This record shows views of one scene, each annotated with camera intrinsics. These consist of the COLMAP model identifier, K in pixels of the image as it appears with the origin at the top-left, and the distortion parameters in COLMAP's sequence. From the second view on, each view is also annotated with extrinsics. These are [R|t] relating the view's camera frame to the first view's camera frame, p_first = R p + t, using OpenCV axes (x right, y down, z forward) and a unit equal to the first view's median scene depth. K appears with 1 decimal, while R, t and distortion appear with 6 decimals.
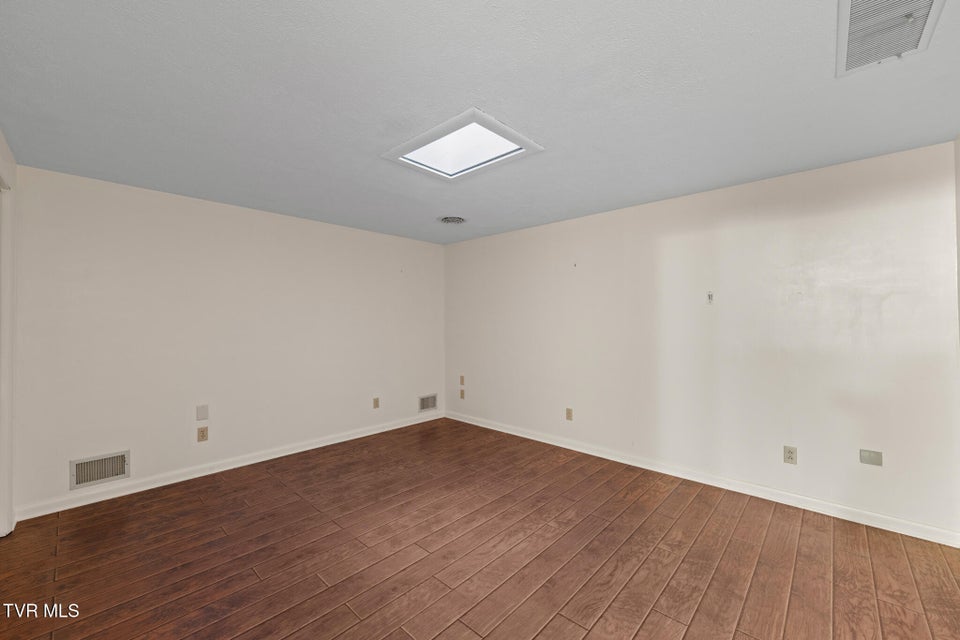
lens RADIAL K [[382.3, 0, 485.4], [0, 382.3, 320.1], [0, 0, 1]] dist [-0.003969, 0.000462]
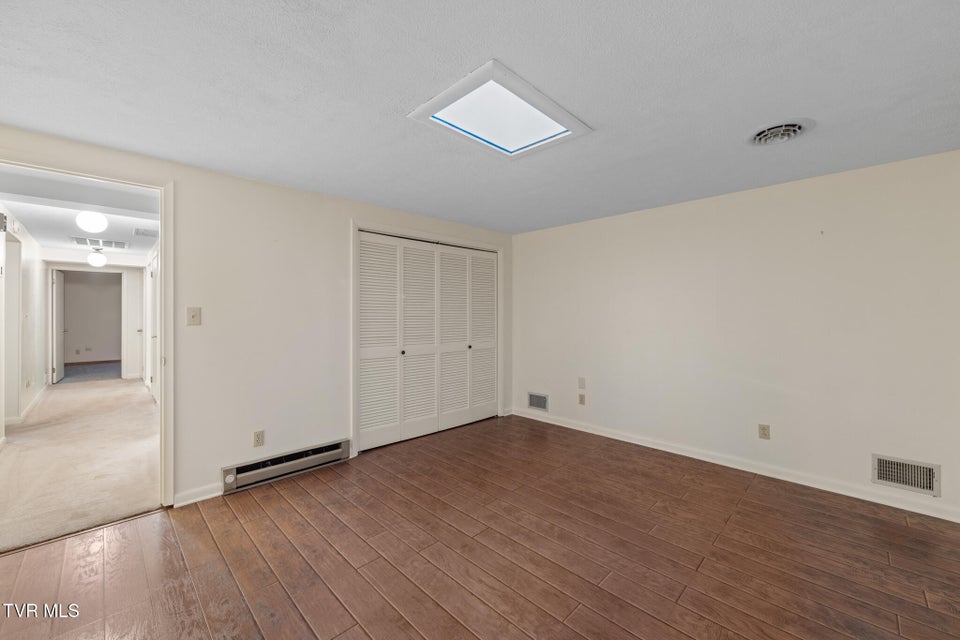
lens RADIAL K [[382.3, 0, 486.0], [0, 382.3, 316.5], [0, 0, 1]] dist [-0.003969, 0.000462]
pose [[-0.043709, 0.005443, -0.999029, 0.622258], [0.001342, 0.999985, 0.005390, 0.004333], [0.999043, -0.001105, -0.043716, 0.760919]]
